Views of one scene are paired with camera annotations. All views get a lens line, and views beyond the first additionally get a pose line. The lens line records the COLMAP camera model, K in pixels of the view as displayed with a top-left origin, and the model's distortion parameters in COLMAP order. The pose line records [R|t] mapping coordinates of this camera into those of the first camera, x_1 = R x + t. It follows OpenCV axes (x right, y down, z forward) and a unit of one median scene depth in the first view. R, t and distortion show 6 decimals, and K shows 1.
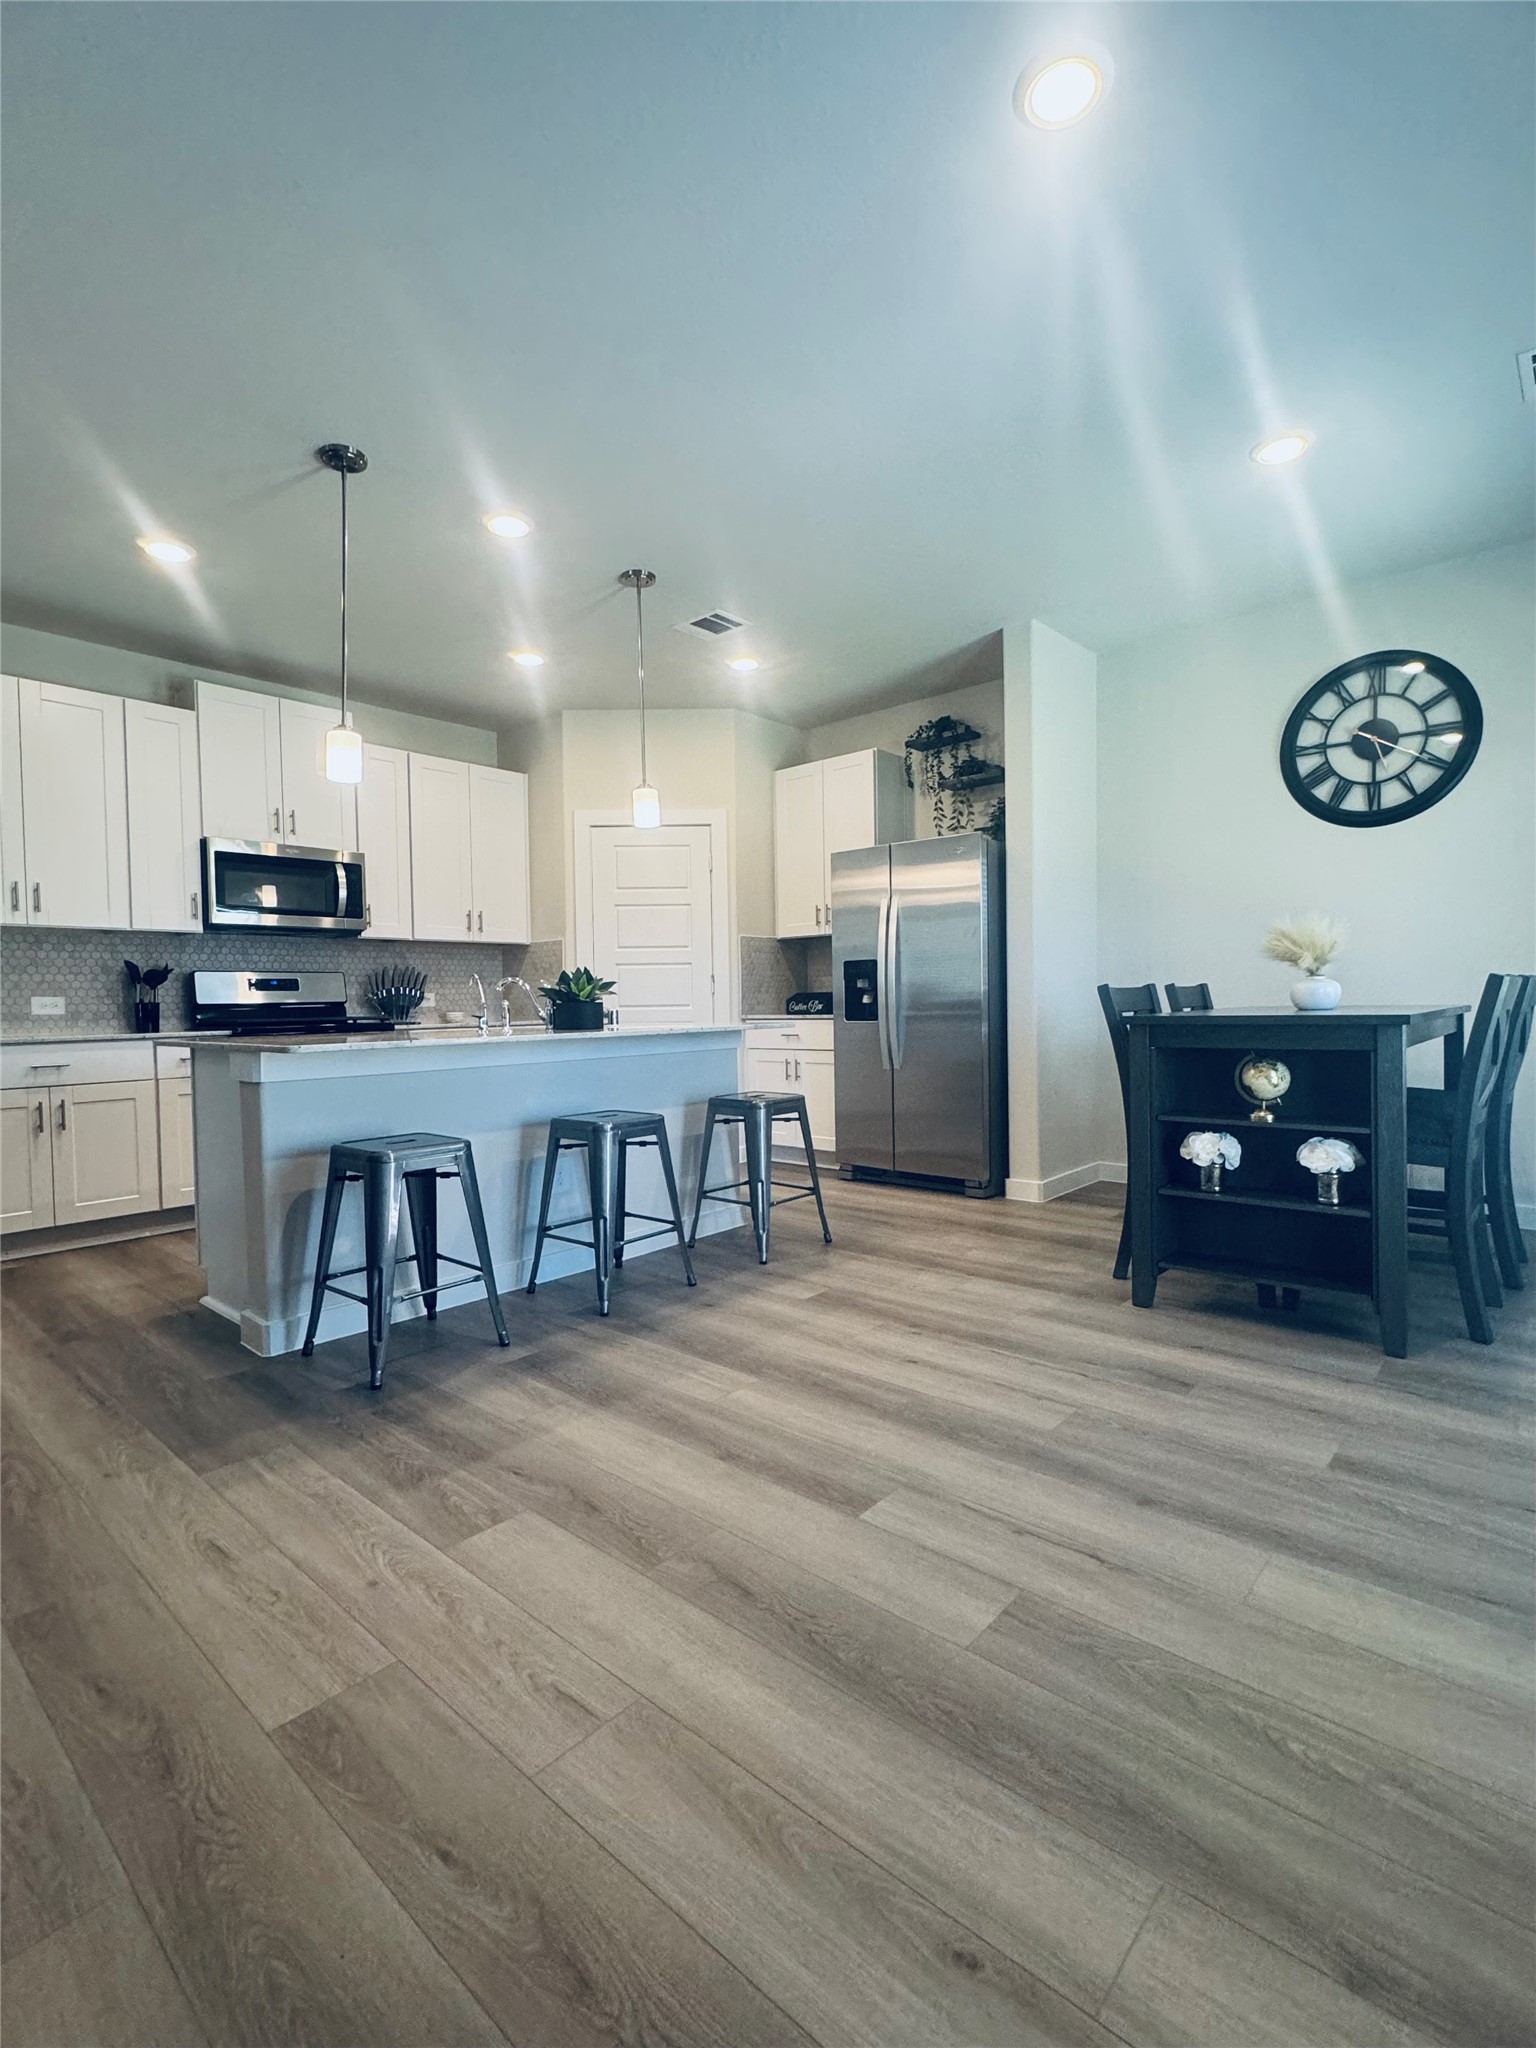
lens RADIAL K [[949.7, 0, 760.3], [0, 949.7, 1024.7], [0, 0, 1]] dist [-0.000174, 0.001189]
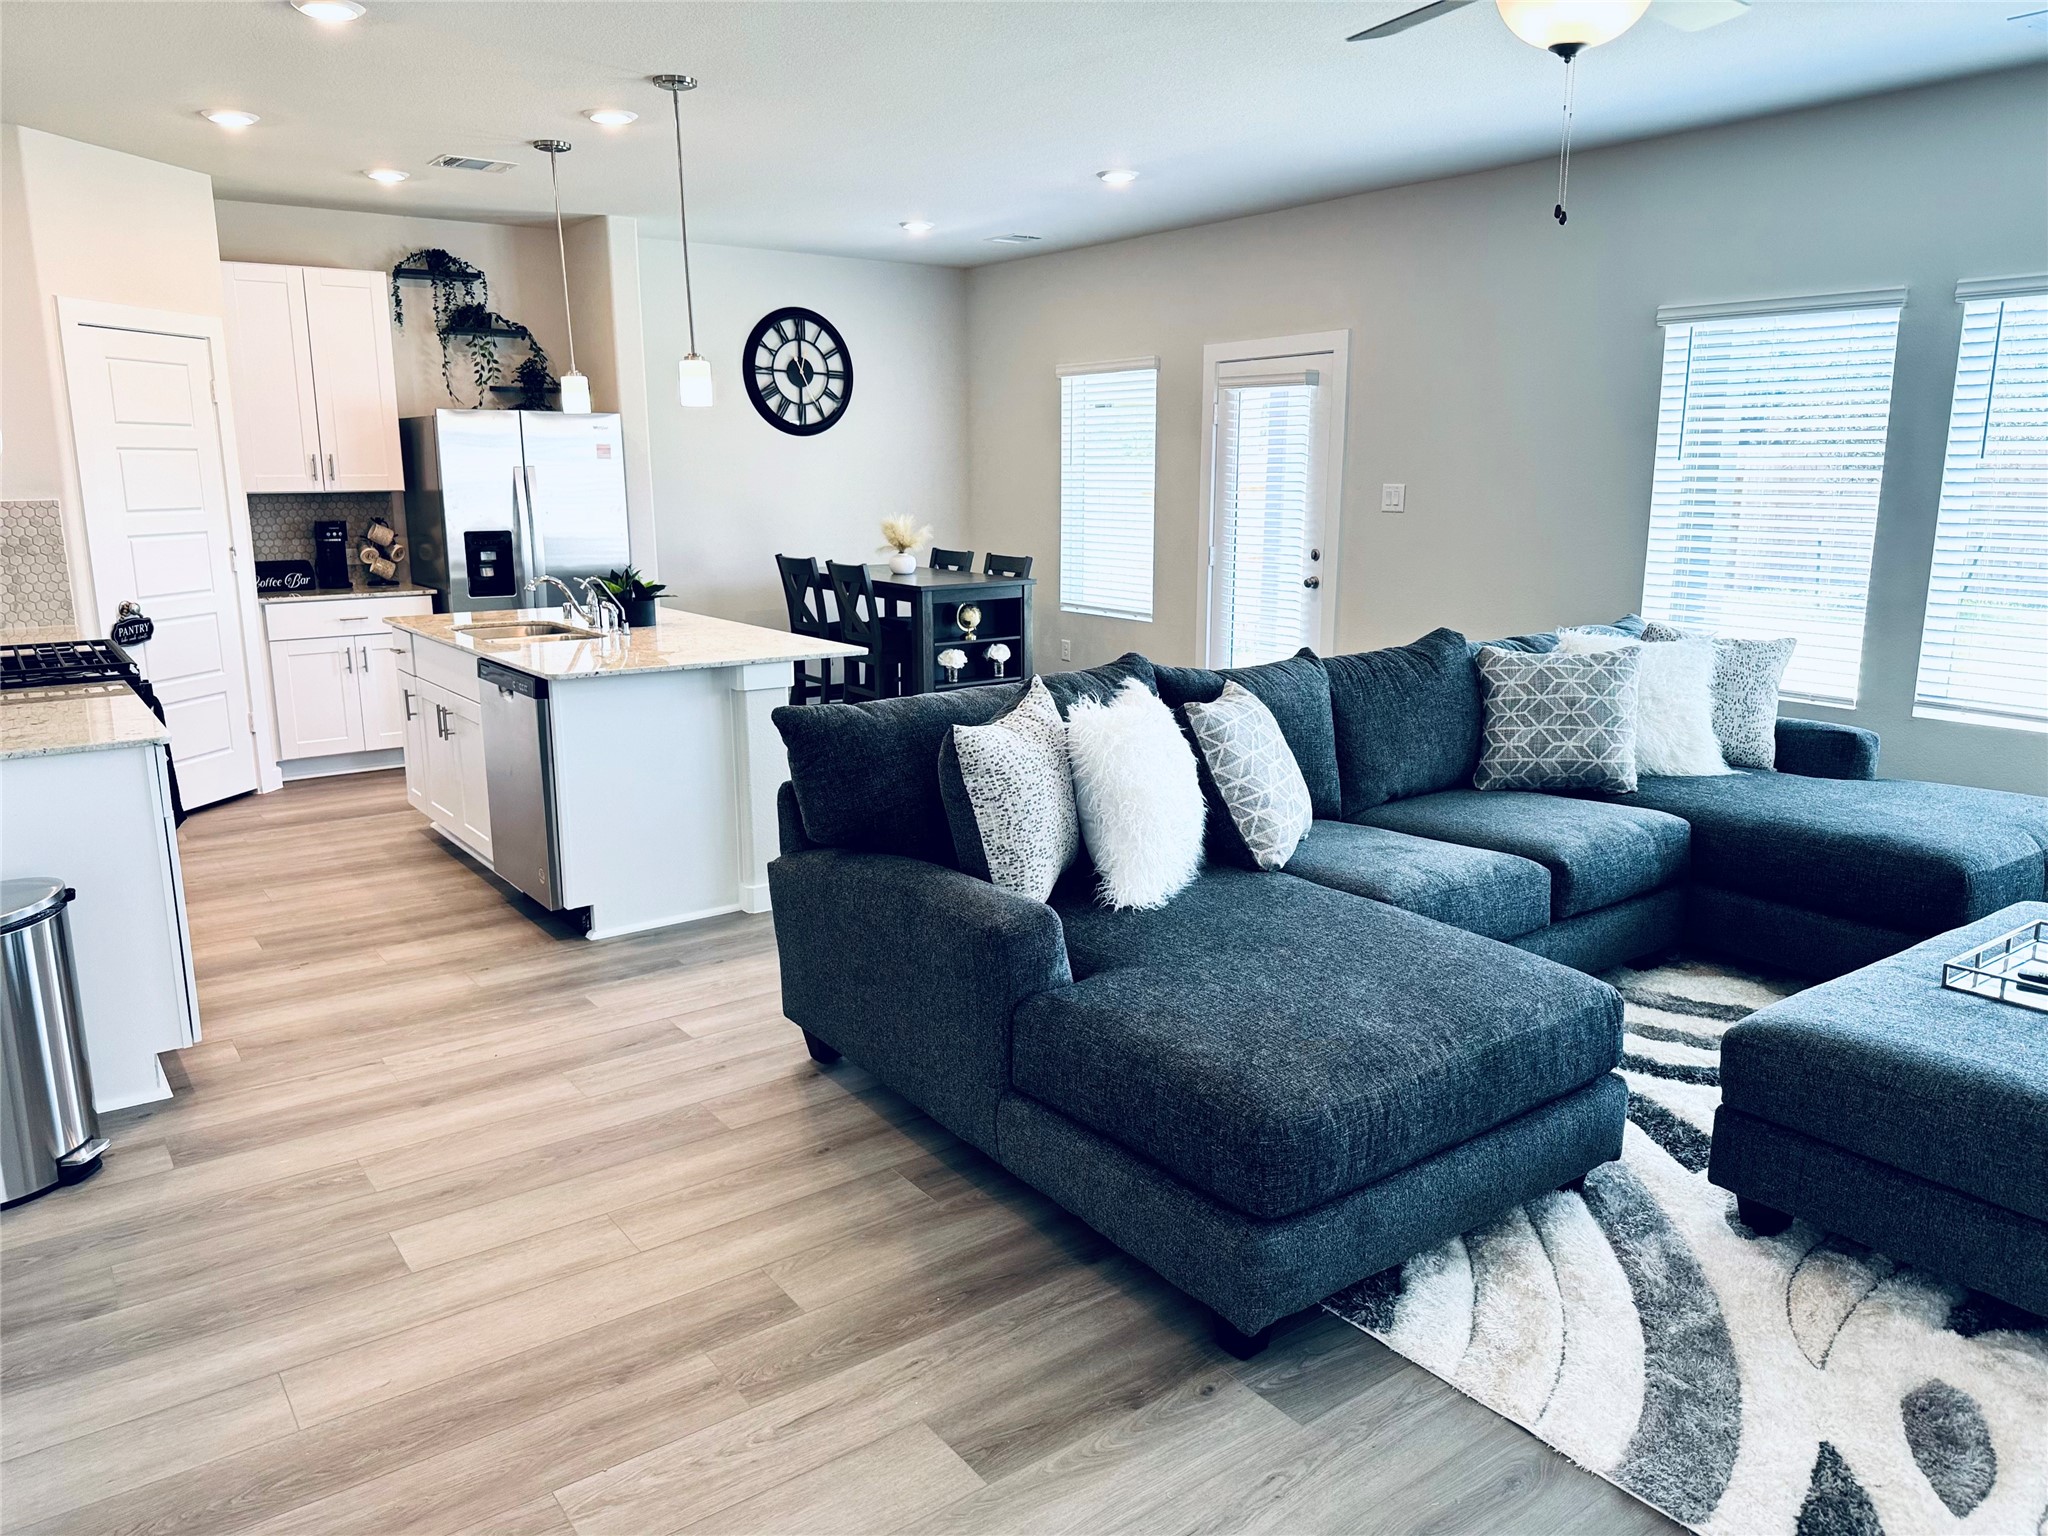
lens RADIAL K [[1447.1, 0, 1020.7], [0, 1447.1, 766.8], [0, 0, 1]] dist [0.070214, -0.093185]
pose [[0.209236, -0.180705, 0.961023, -1.452575], [0.020085, 0.983364, 0.180533, -0.105691], [-0.977659, -0.018472, 0.209385, 0.212084]]
